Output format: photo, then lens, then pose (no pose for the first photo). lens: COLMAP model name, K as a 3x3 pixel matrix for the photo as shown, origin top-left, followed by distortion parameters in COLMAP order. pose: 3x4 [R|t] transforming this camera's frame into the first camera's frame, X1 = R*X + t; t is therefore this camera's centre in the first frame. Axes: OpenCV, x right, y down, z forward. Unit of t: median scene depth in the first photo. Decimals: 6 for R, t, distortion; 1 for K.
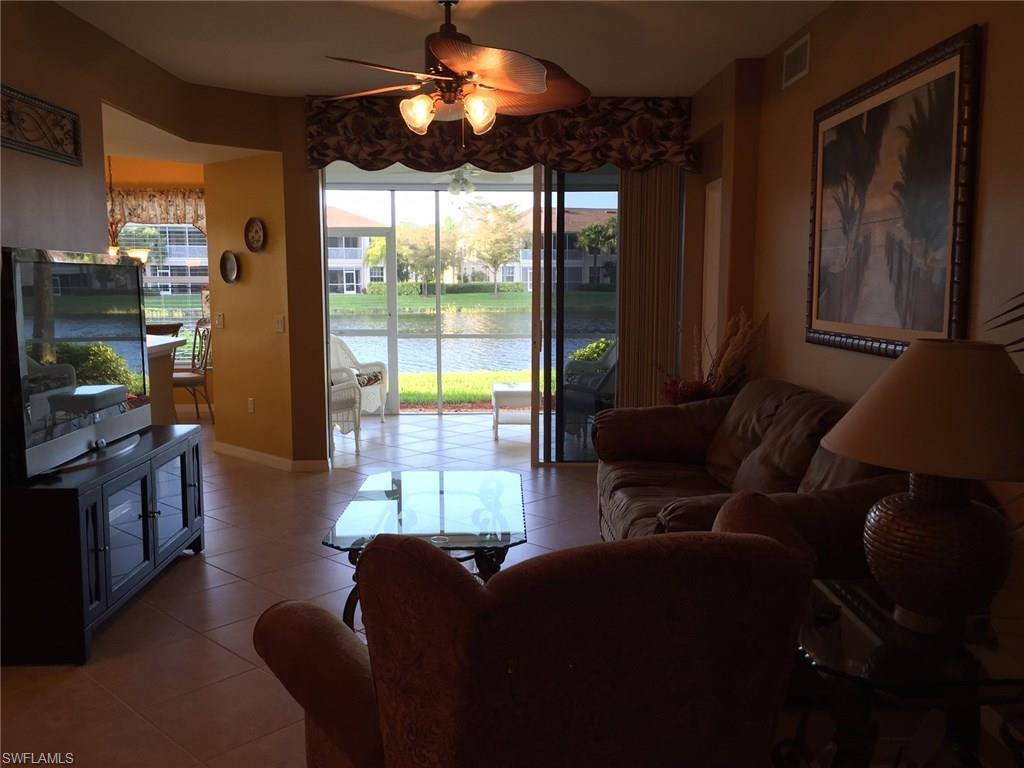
lens RADIAL K [[897.2, 0, 518.0], [0, 897.2, 387.2], [0, 0, 1]] dist [0.086799, -0.088162]
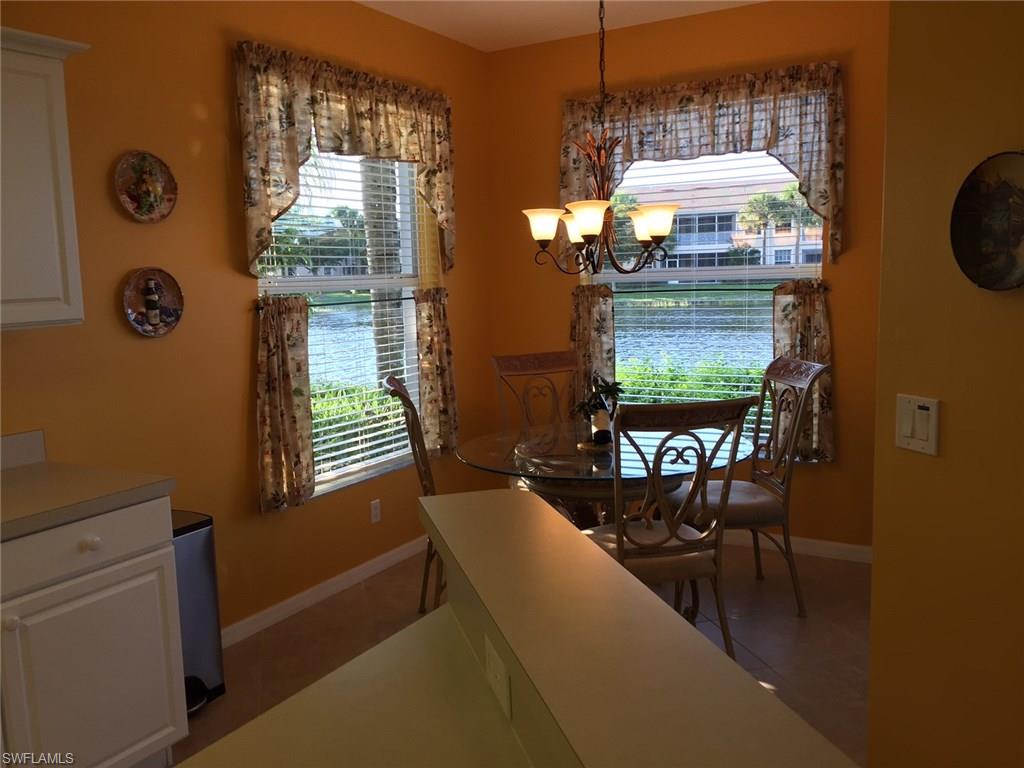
lens RADIAL K [[897.2, 0, 509.1], [0, 897.2, 384.7], [0, 0, 1]] dist [0.086799, -0.088162]
pose [[0.854526, 0.042478, -0.517670, -0.072009], [-0.035449, 0.999096, 0.023465, -0.021631], [0.518198, -0.001701, 0.855259, 0.171631]]
